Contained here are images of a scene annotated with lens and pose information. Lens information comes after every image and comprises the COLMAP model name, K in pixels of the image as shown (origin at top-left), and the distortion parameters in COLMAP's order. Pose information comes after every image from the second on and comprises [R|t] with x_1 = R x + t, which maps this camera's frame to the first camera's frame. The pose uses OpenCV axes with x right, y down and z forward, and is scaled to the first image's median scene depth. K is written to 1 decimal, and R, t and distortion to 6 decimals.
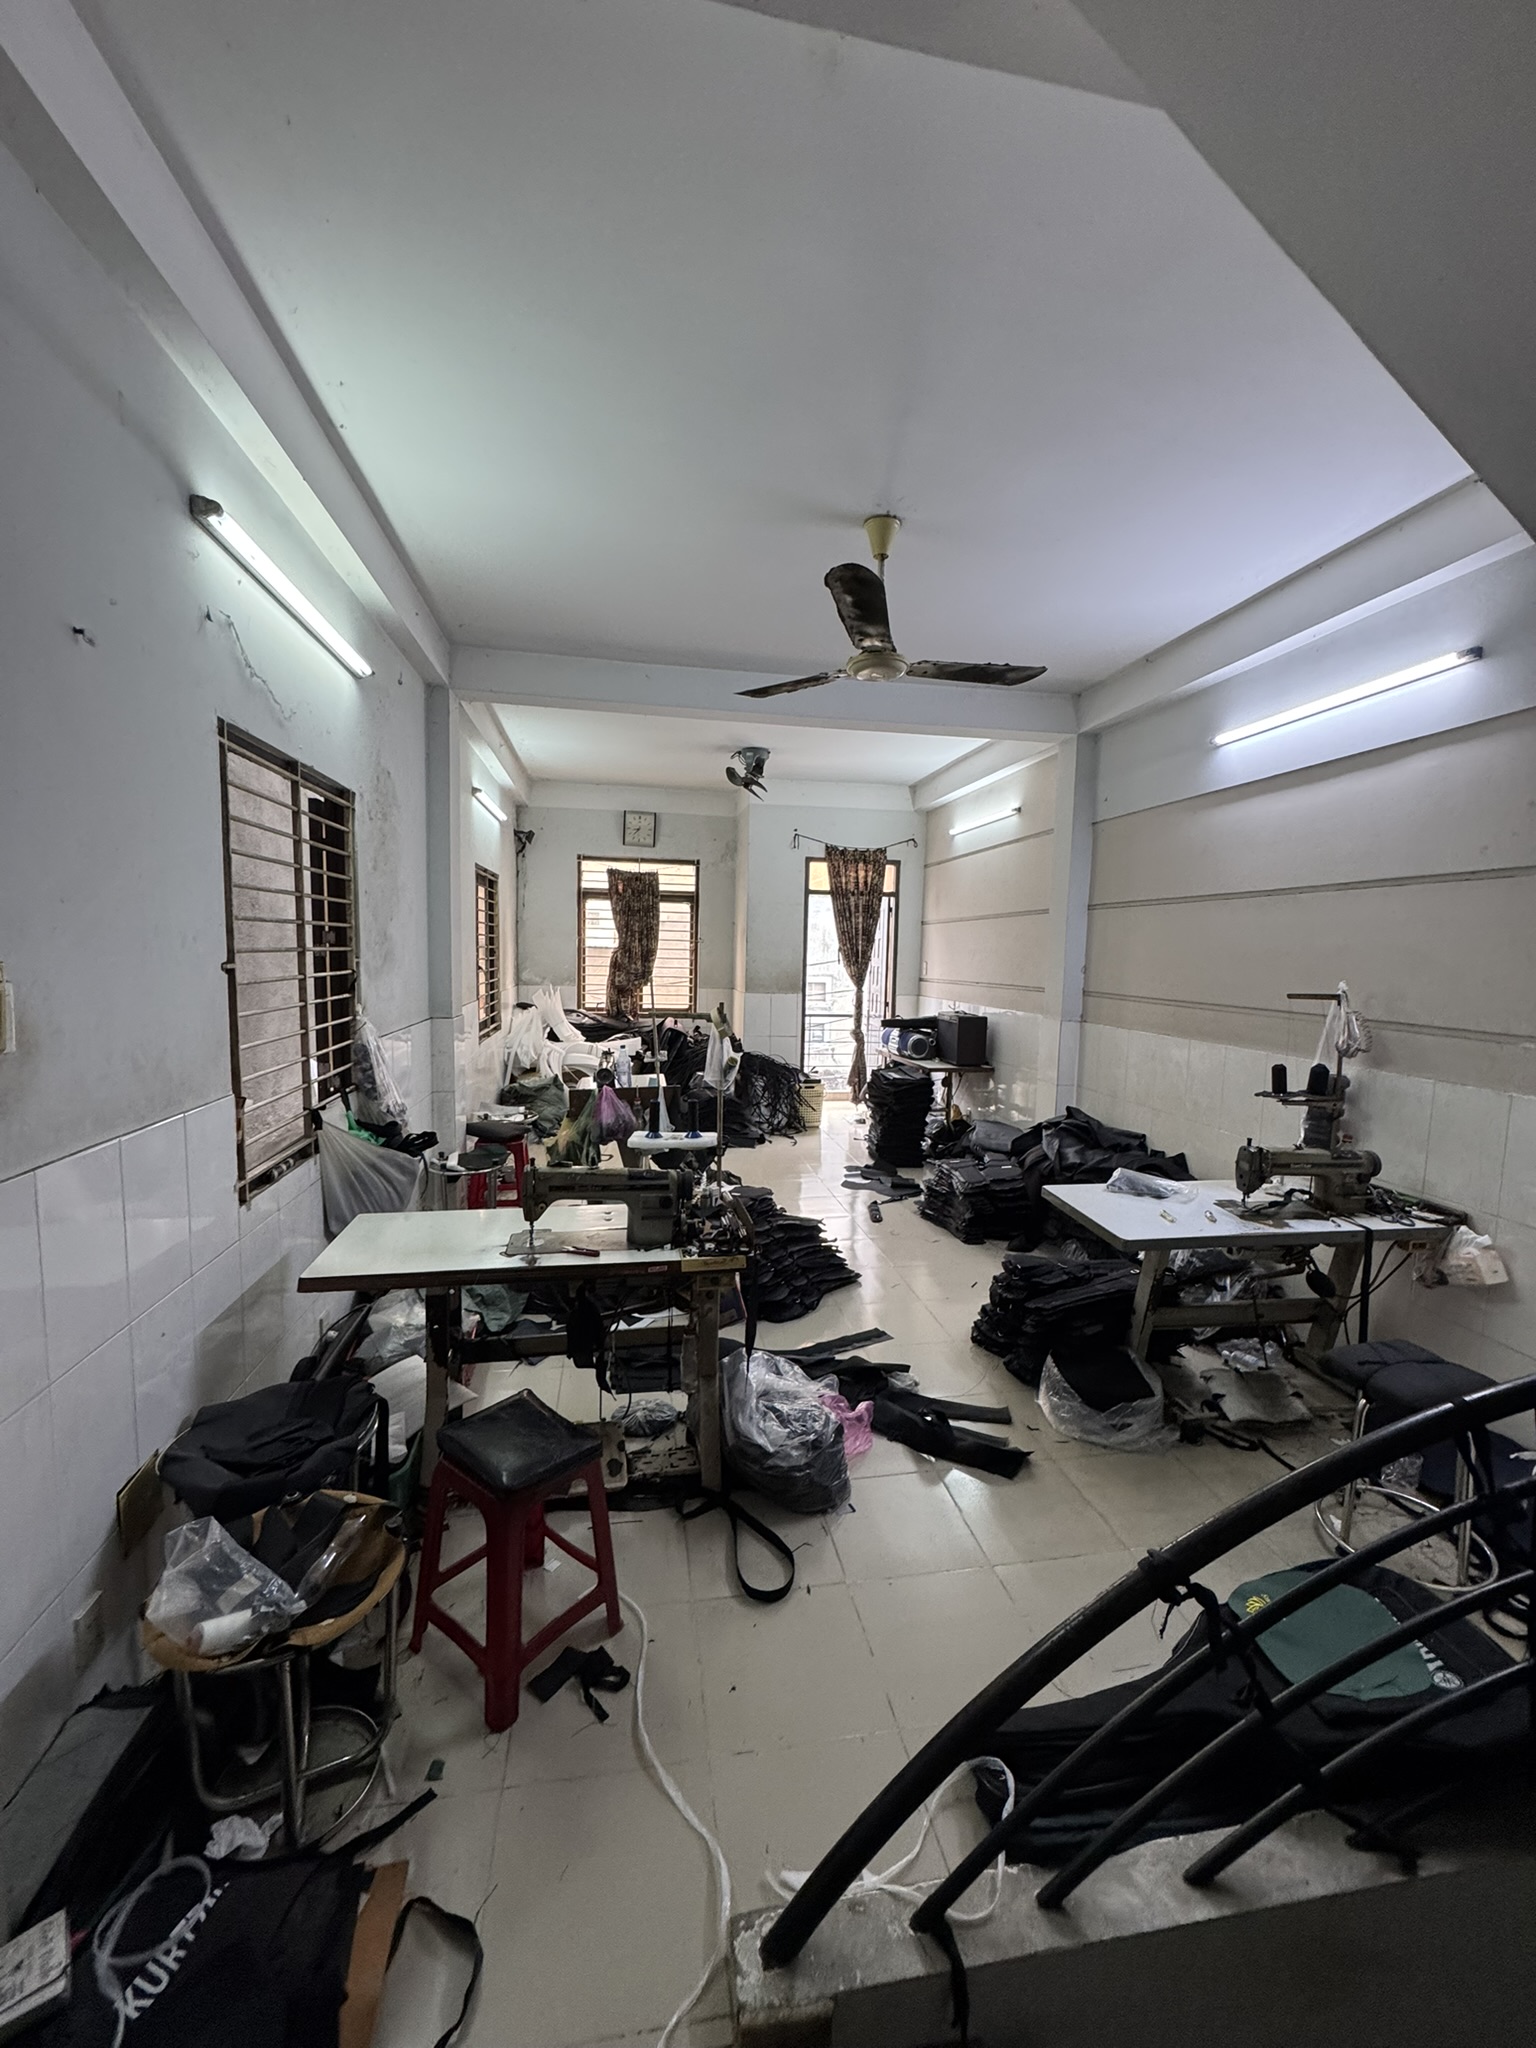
lens RADIAL K [[813.9, 0, 767.3], [0, 813.9, 1023.9], [0, 0, 1]] dist [-0.002060, -0.000295]
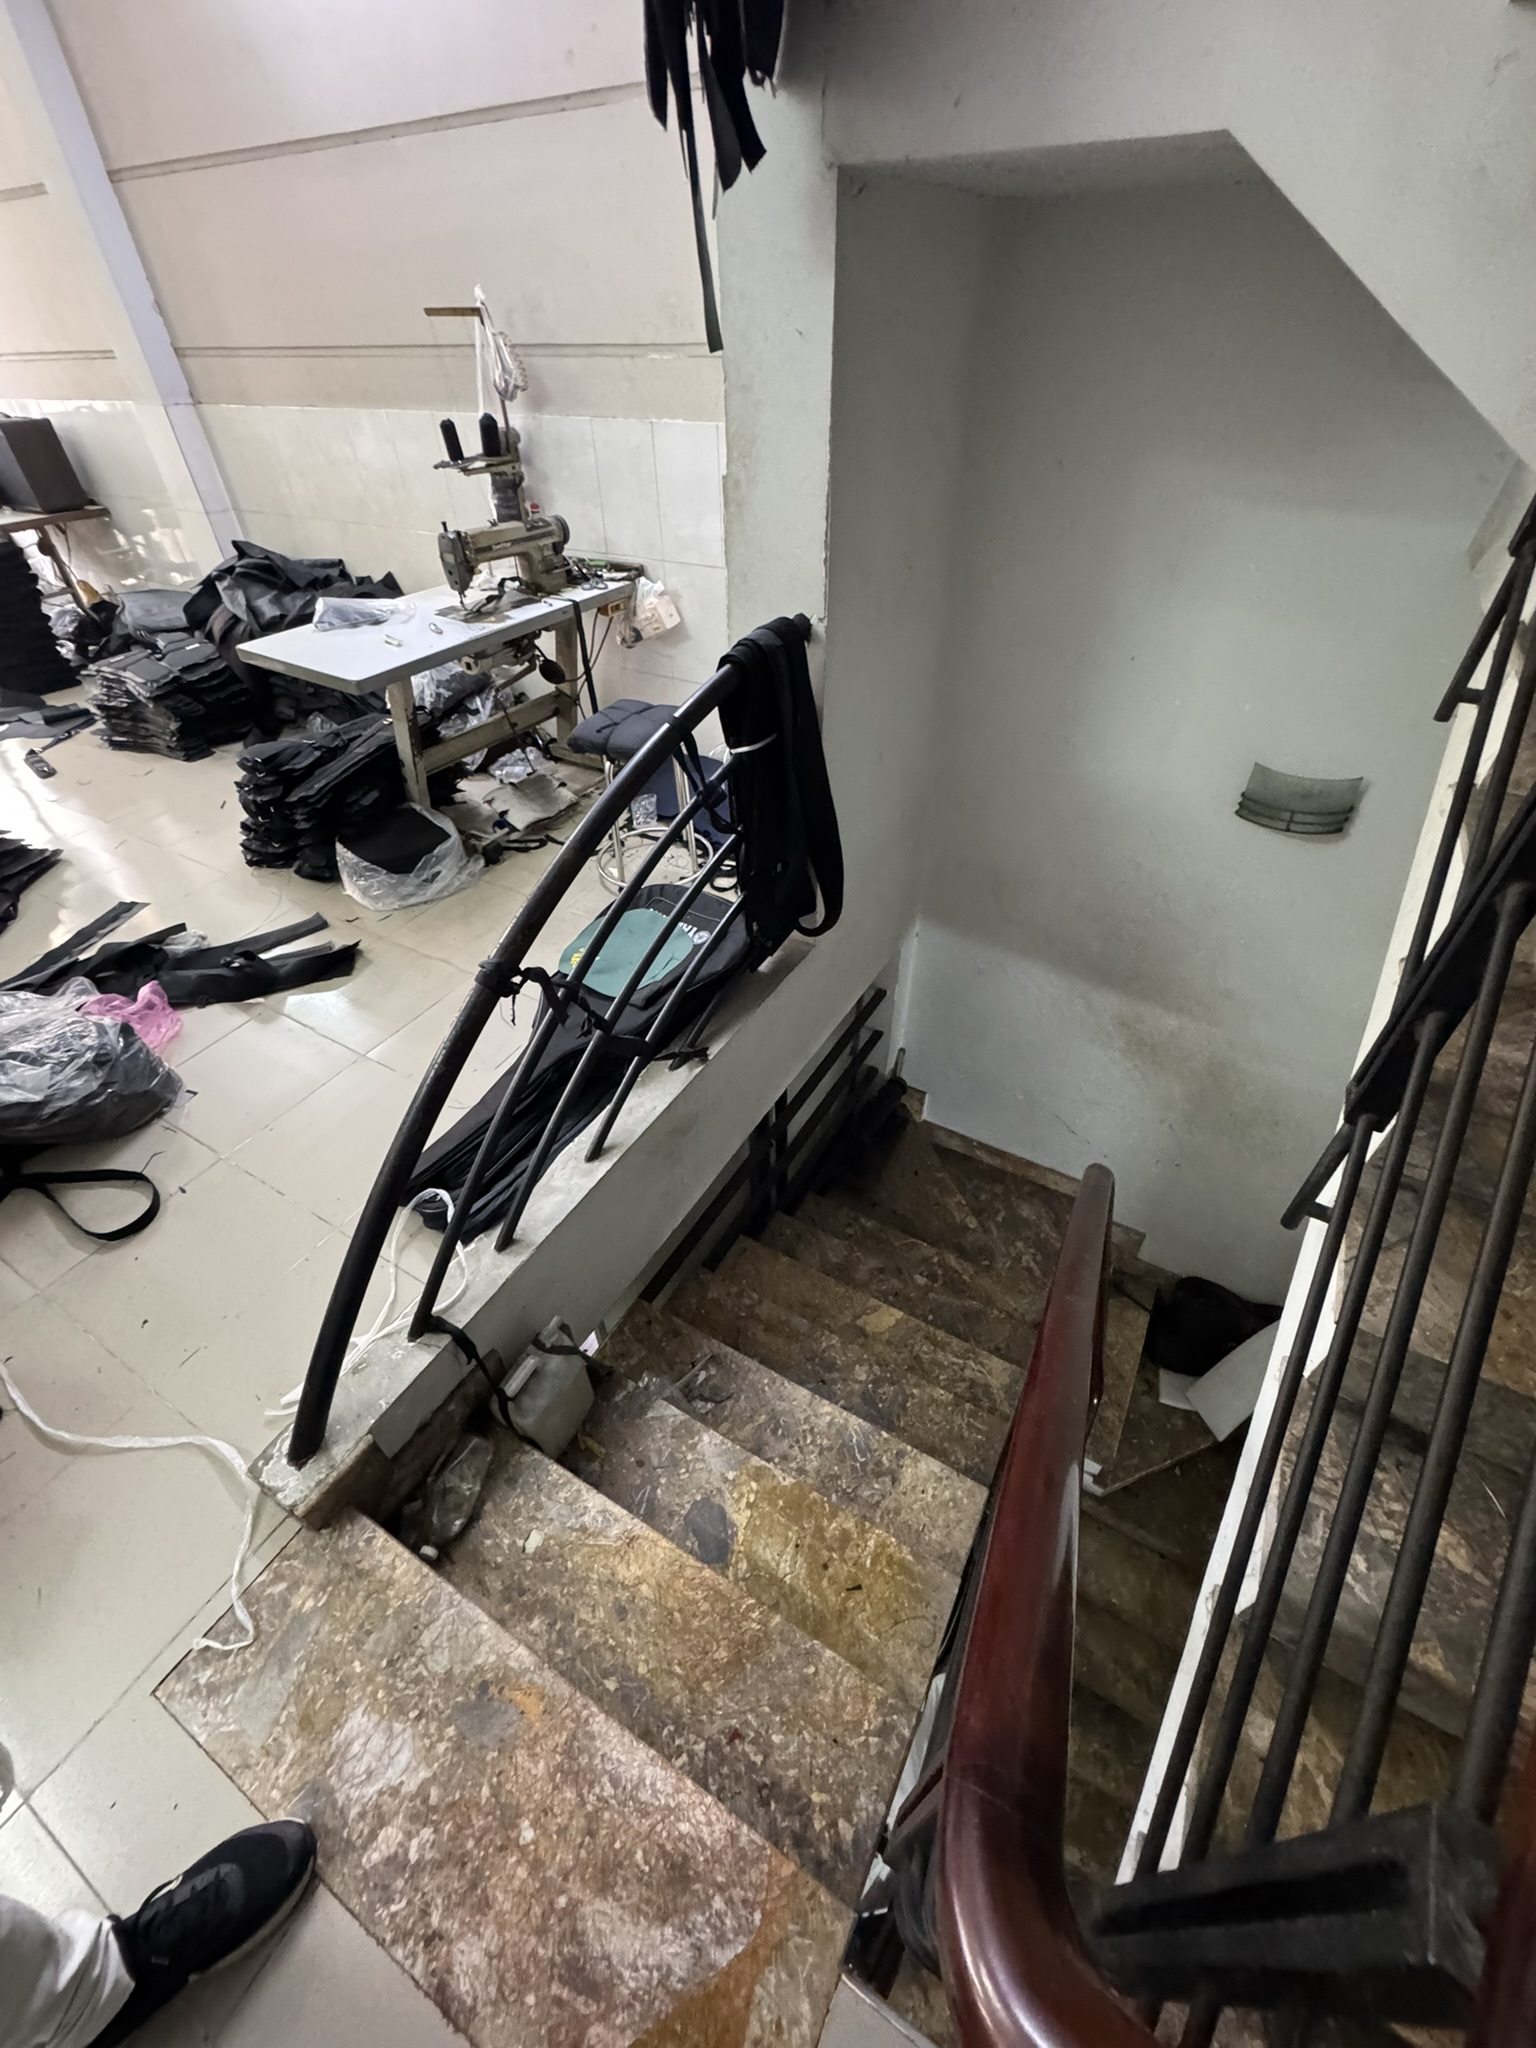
lens RADIAL K [[813.9, 0, 772.8], [0, 813.9, 1020.5], [0, 0, 1]] dist [-0.002060, -0.000295]
pose [[0.638457, -0.524626, 0.563152, 0.048298], [0.096950, 0.780683, 0.617361, 0.056579], [-0.763527, -0.339560, 0.549295, 0.071320]]
